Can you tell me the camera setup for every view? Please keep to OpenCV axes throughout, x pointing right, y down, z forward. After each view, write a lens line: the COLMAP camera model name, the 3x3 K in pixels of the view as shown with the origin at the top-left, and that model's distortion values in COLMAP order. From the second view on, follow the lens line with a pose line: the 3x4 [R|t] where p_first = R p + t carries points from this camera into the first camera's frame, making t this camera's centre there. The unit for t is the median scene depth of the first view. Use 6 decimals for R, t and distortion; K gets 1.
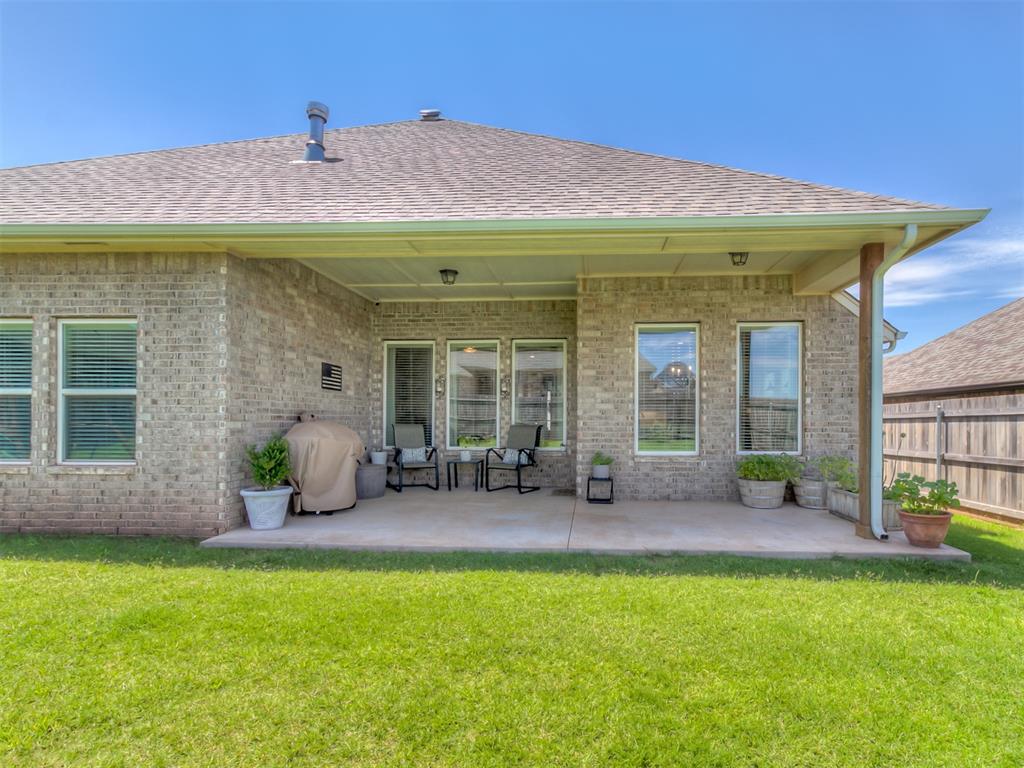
lens RADIAL K [[532.4, 0, 515.8], [0, 532.4, 435.4], [0, 0, 1]] dist [-0.026300, 0.045153]
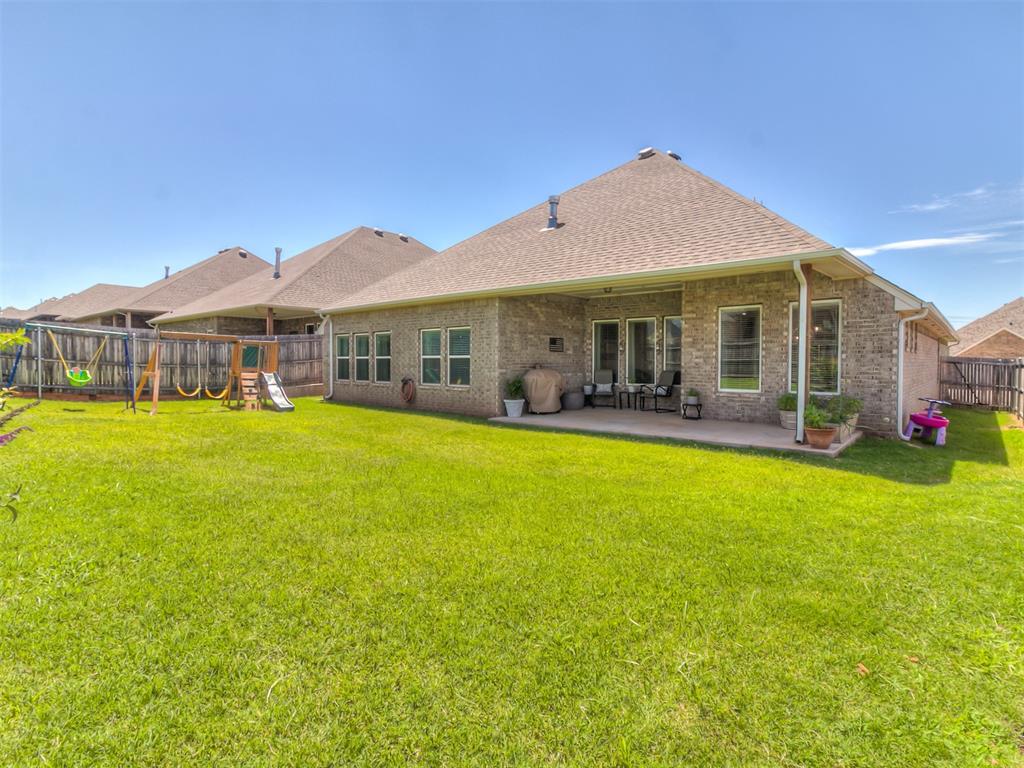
lens RADIAL K [[532.4, 0, 515.8], [0, 532.4, 435.4], [0, 0, 1]] dist [-0.026300, 0.045153]
pose [[0.800326, 0.082299, -0.593890, 0.714550], [-0.012892, 0.992668, 0.120186, -0.015352], [0.599426, -0.088532, 0.795519, -0.646232]]
